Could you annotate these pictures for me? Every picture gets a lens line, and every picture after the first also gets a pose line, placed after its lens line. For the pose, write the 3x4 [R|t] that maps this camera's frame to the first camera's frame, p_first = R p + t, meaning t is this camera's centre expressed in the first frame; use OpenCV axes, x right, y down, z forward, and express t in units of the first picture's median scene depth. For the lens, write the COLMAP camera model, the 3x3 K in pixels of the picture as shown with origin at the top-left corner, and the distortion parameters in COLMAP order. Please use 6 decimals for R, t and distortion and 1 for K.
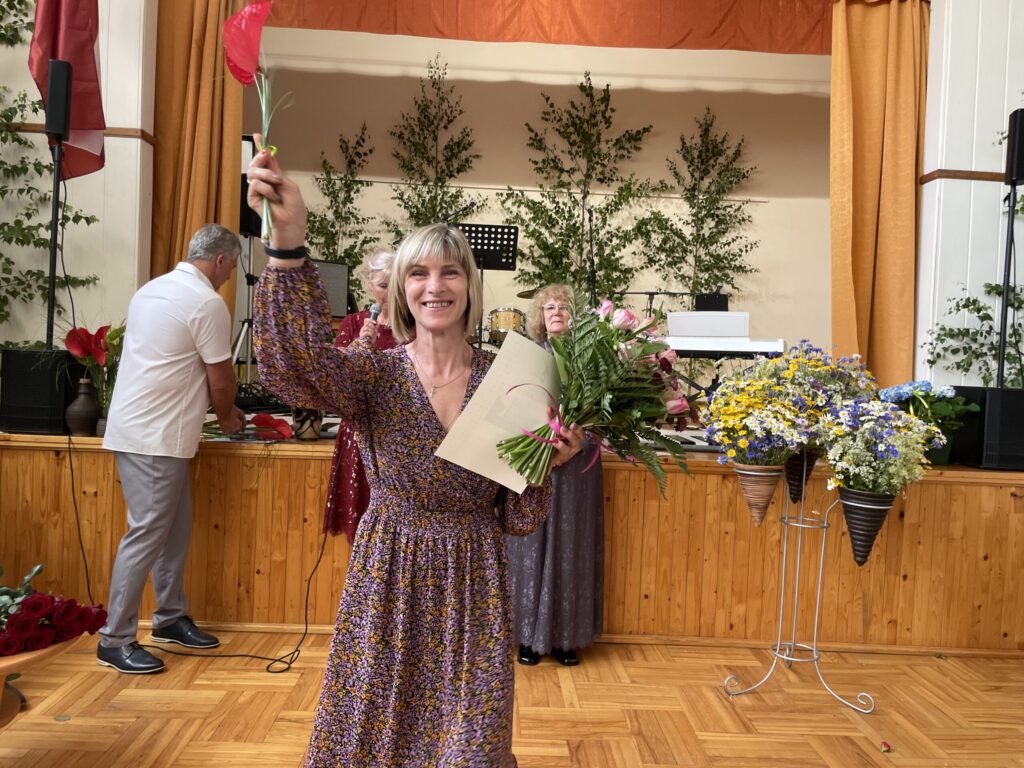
lens RADIAL K [[779.8, 0, 510.7], [0, 779.8, 386.6], [0, 0, 1]] dist [0.092243, -0.129549]
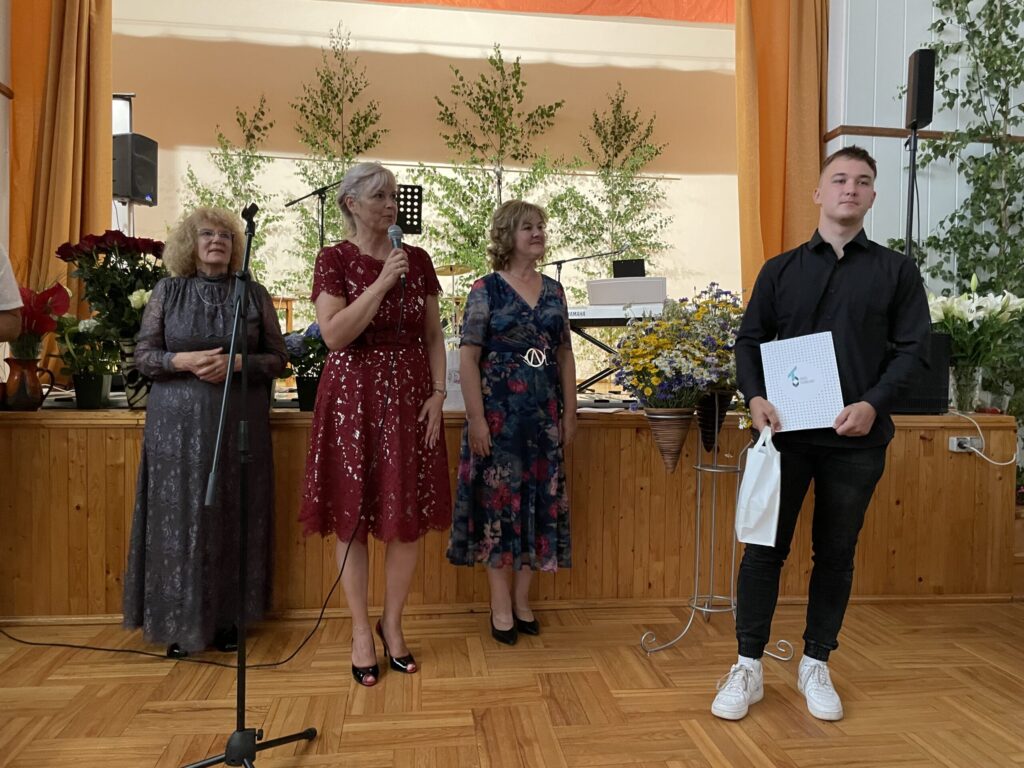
lens RADIAL K [[779.8, 0, 524.1], [0, 779.8, 388.1], [0, 0, 1]] dist [0.092243, -0.129549]
pose [[0.993927, -0.031786, 0.105352, 0.014601], [0.031679, 0.999494, 0.002695, 0.023885], [-0.105384, 0.000659, 0.994431, 0.027082]]
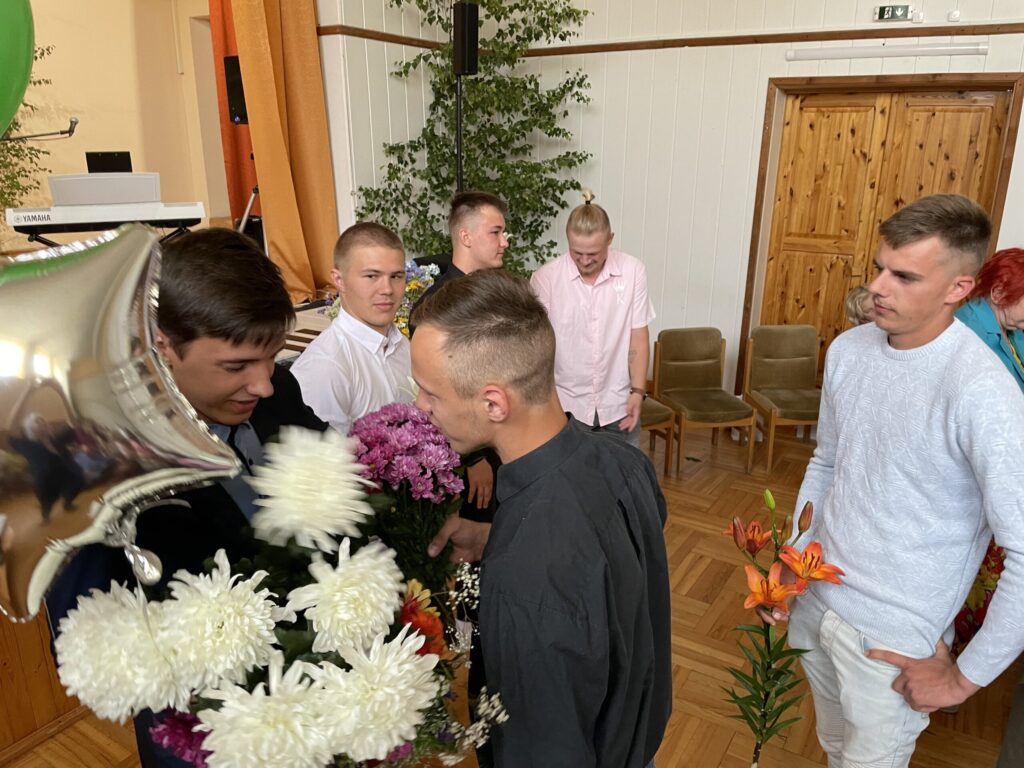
lens RADIAL K [[779.8, 0, 525.3], [0, 779.8, 384.7], [0, 0, 1]] dist [0.092243, -0.129549]
pose [[0.554212, -0.282768, 0.782874, -0.135105], [0.046367, 0.949557, 0.310149, -0.081460], [-0.831083, -0.135588, 0.539367, 0.119723]]
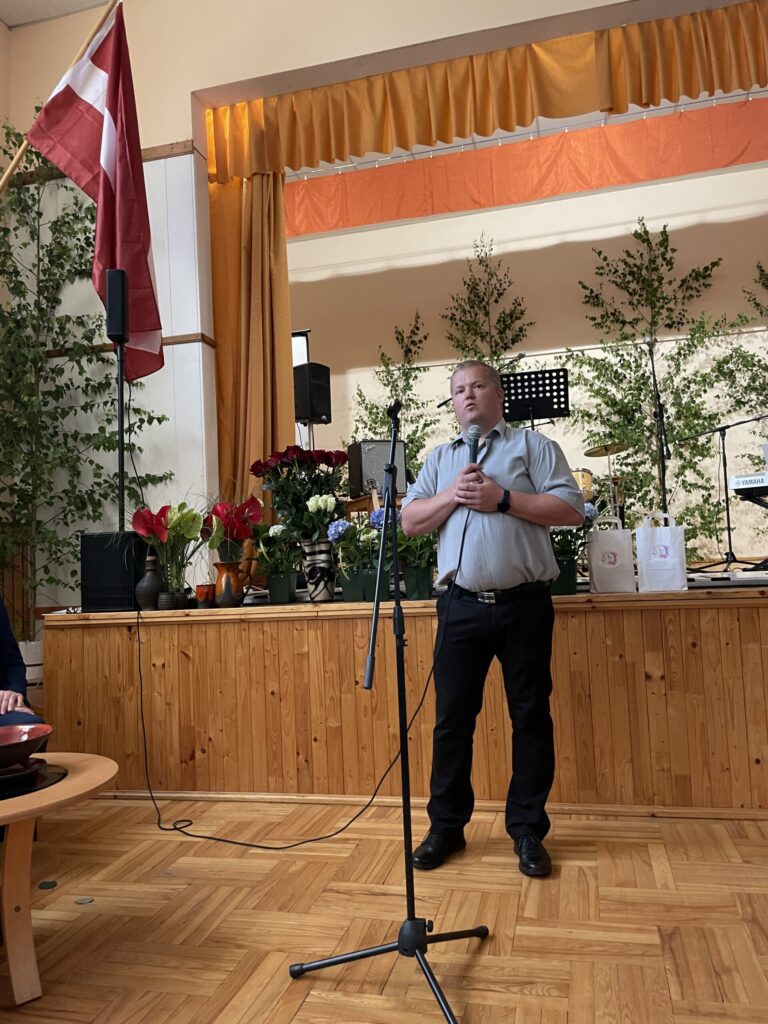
lens RADIAL K [[779.8, 0, 383.9], [0, 779.8, 510.6], [0, 0, 1]] dist [0.092243, -0.129549]
pose [[0.957892, -0.103698, -0.267750, 0.019965], [0.077571, 0.991292, -0.106406, 0.027721], [0.276453, 0.081156, 0.957595, 0.033095]]
